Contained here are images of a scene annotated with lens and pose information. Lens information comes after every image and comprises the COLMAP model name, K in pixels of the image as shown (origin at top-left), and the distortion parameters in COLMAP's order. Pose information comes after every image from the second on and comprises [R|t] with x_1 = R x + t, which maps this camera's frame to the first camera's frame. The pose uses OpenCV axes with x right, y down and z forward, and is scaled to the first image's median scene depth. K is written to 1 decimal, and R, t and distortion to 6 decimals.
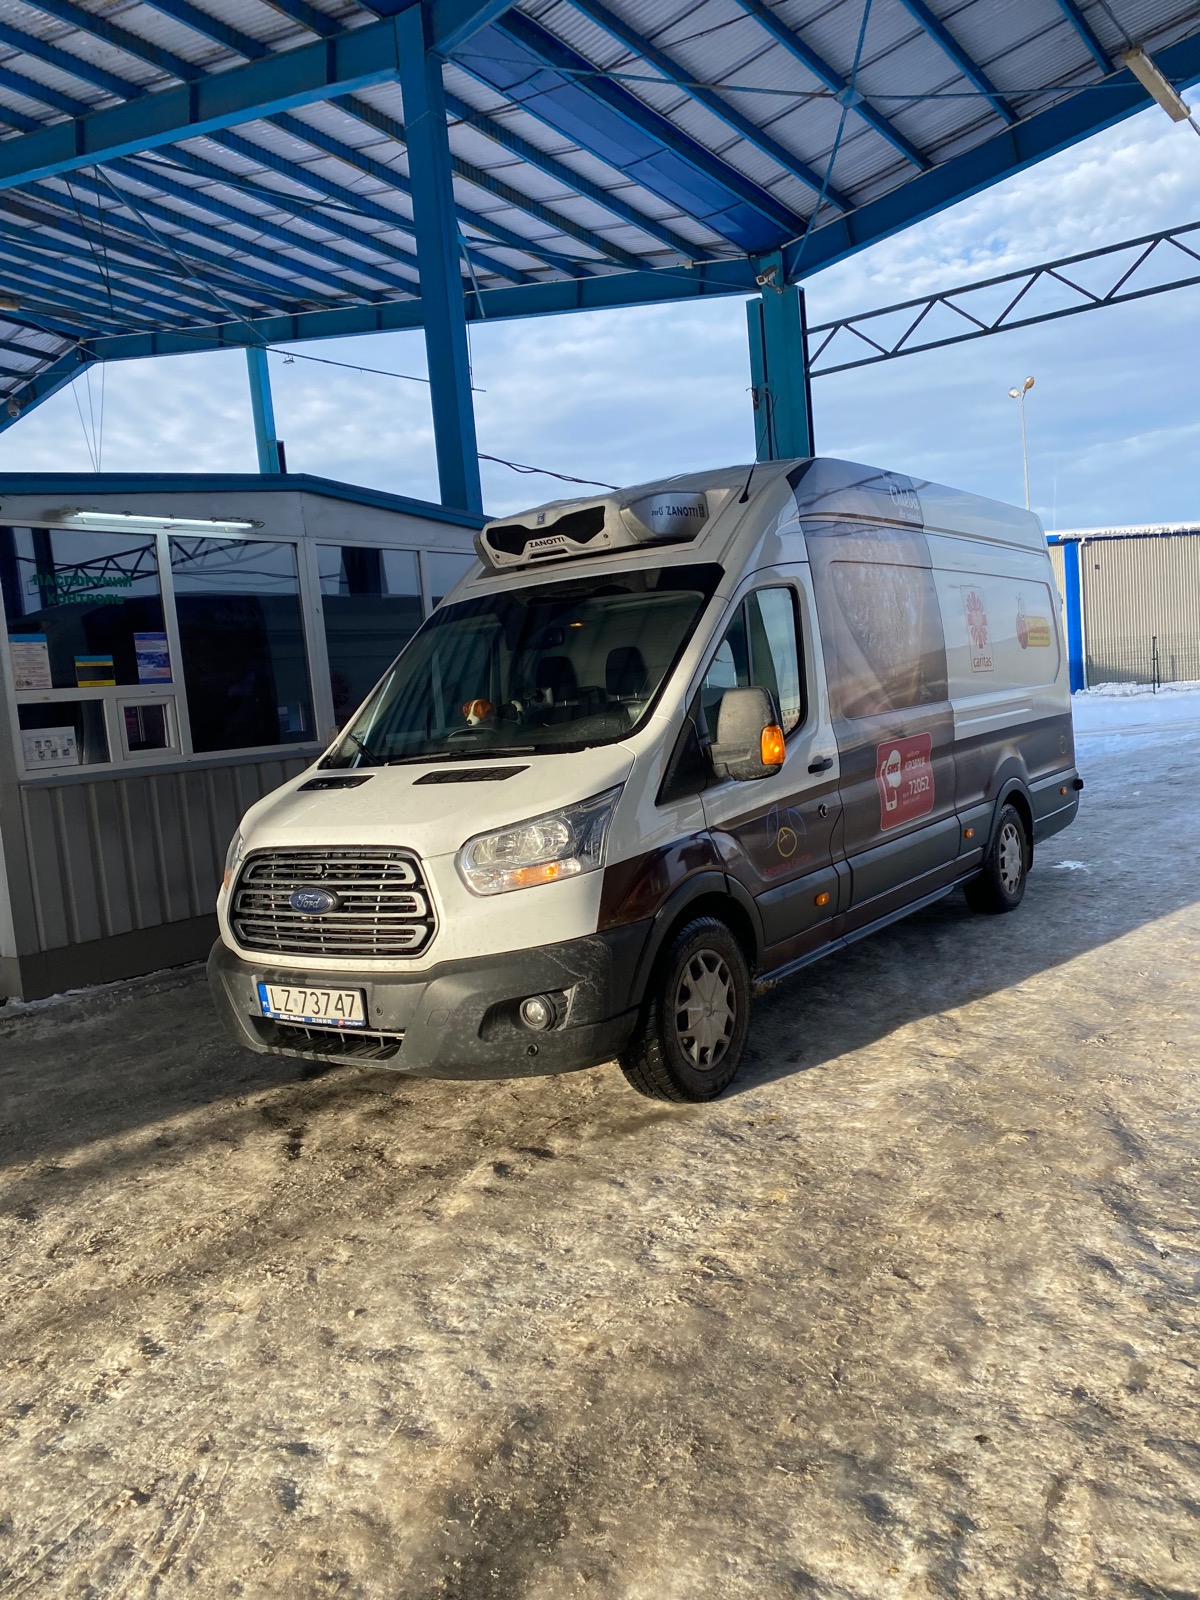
lens RADIAL K [[1209.9, 0, 600.0], [0, 1209.9, 800.0], [0, 0, 1]] dist [0.032594, -0.044031]
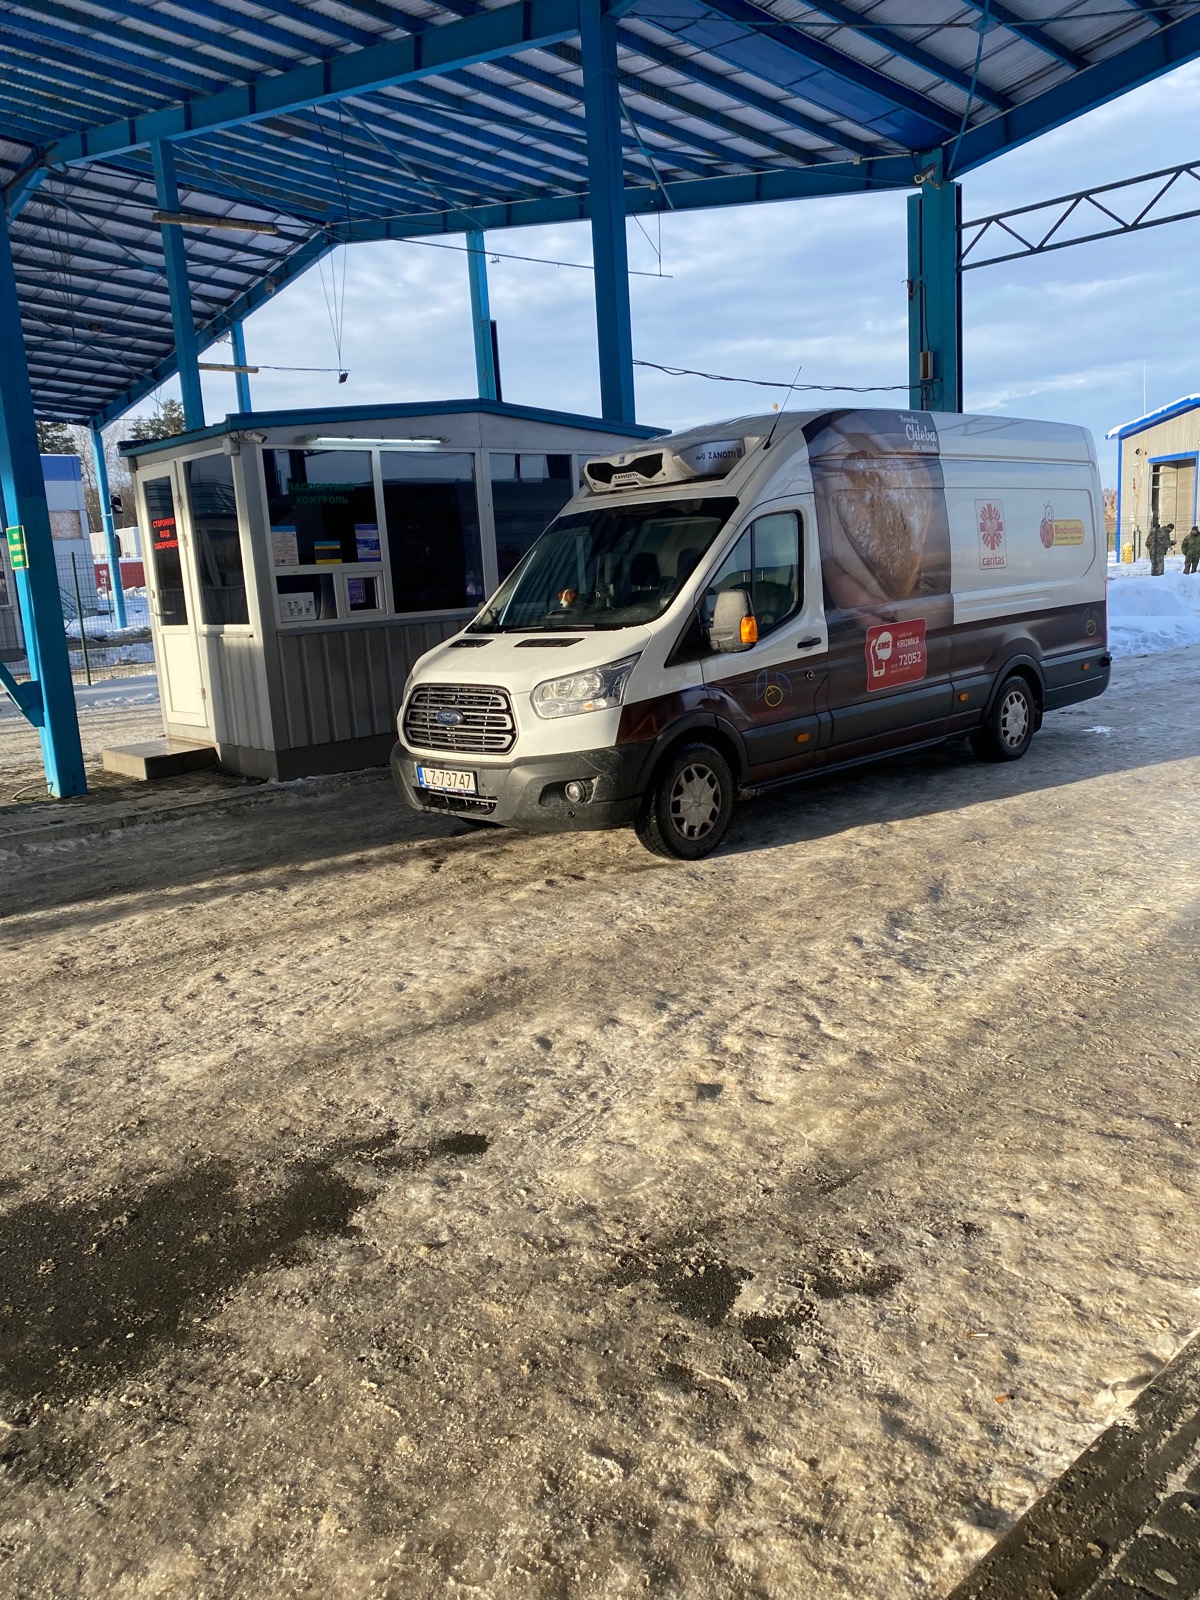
lens RADIAL K [[1234.5, 0, 600.0], [0, 1234.5, 800.0], [0, 0, 1]] dist [0.107608, -0.192697]
pose [[0.981550, 0.062394, -0.180740, 0.254488], [-0.040438, 0.991618, 0.122715, -0.016824], [0.186882, -0.113142, 0.975845, -0.561639]]
